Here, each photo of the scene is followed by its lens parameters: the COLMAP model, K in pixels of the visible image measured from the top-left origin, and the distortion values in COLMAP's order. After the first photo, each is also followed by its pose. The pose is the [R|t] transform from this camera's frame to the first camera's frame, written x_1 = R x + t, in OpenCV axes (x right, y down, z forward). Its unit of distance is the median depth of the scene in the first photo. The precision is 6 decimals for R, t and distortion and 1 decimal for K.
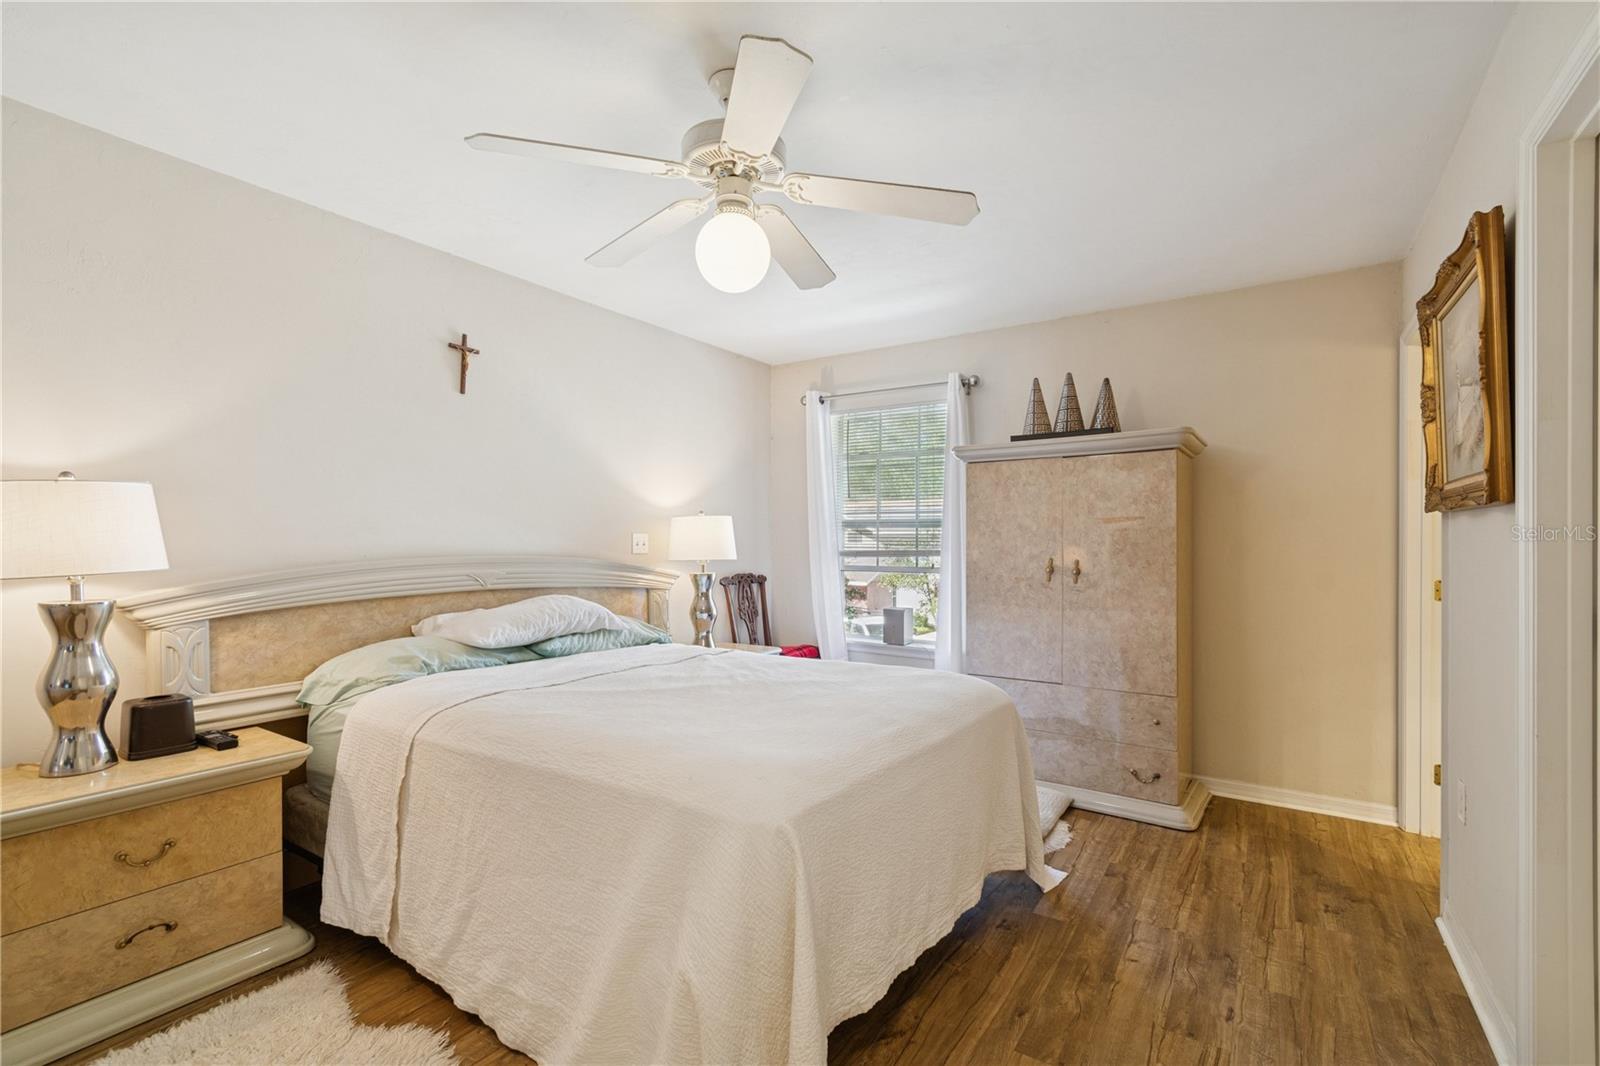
lens RADIAL K [[725.3, 0, 799.1], [0, 725.3, 539.3], [0, 0, 1]] dist [0.004706, -0.002996]
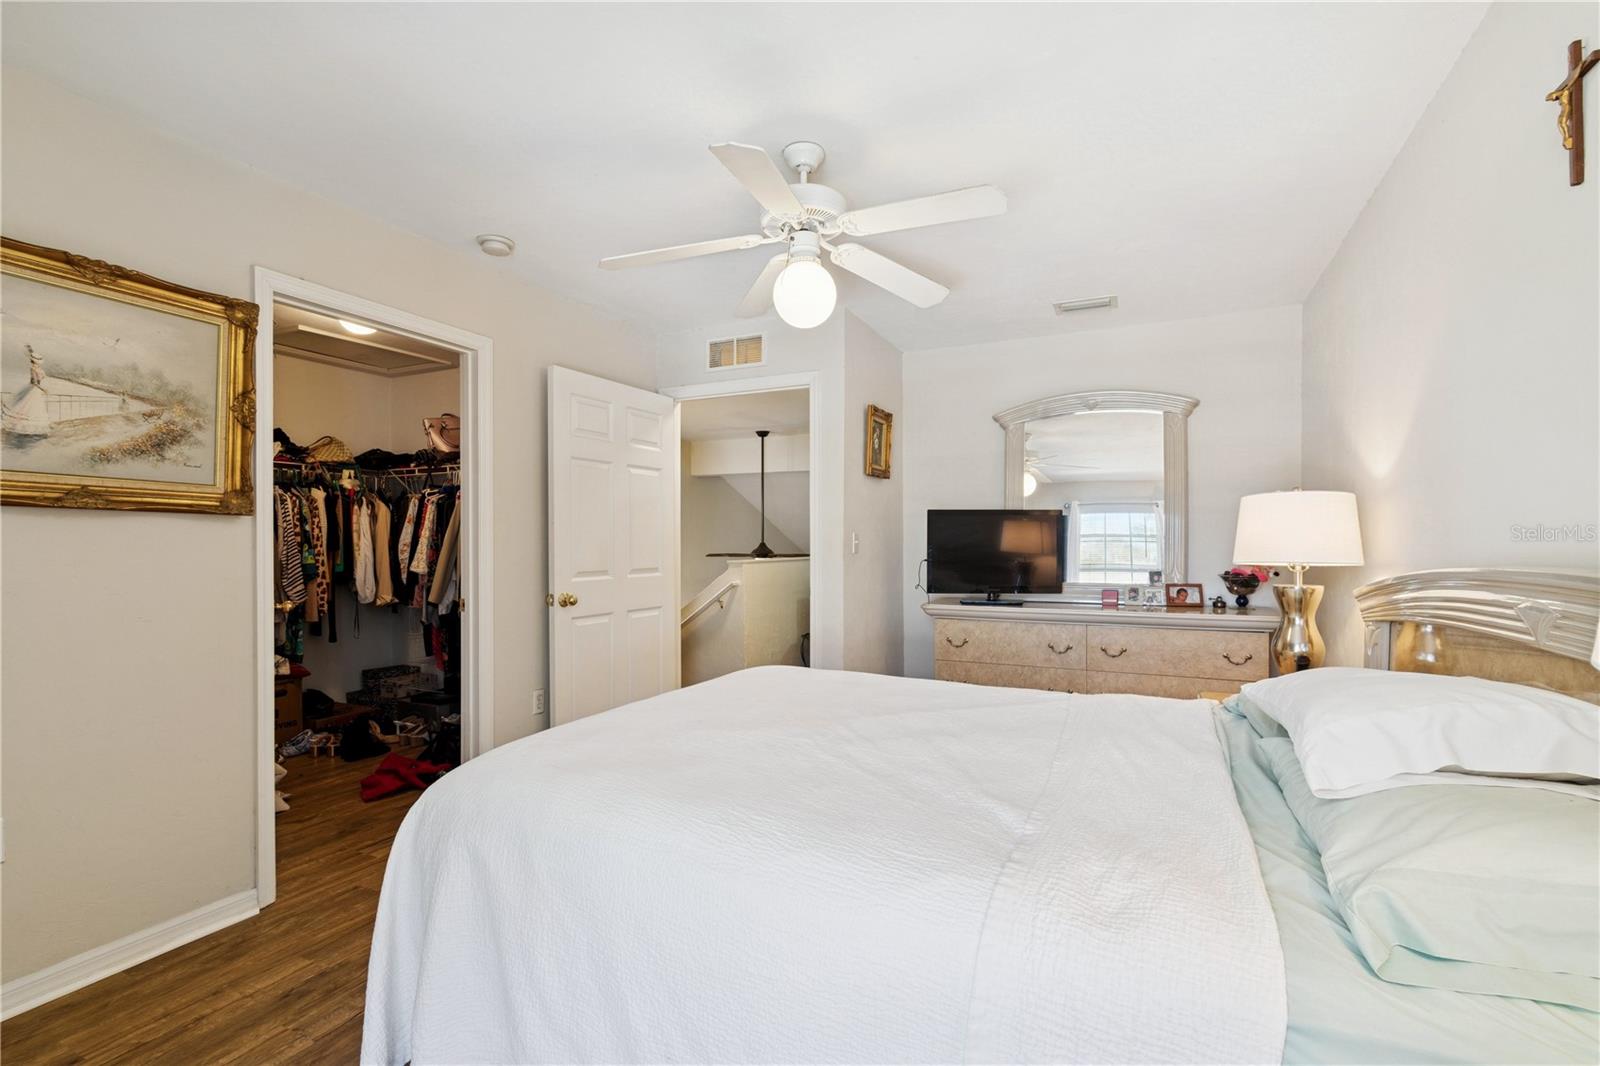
lens RADIAL K [[725.3, 0, 805.9], [0, 725.3, 541.0], [0, 0, 1]] dist [0.004706, -0.002996]
pose [[-0.990986, 0.002500, -0.133943, 0.067580], [0.003864, 0.999943, -0.009919, 0.014375], [0.133910, -0.010347, -0.990939, 2.124742]]
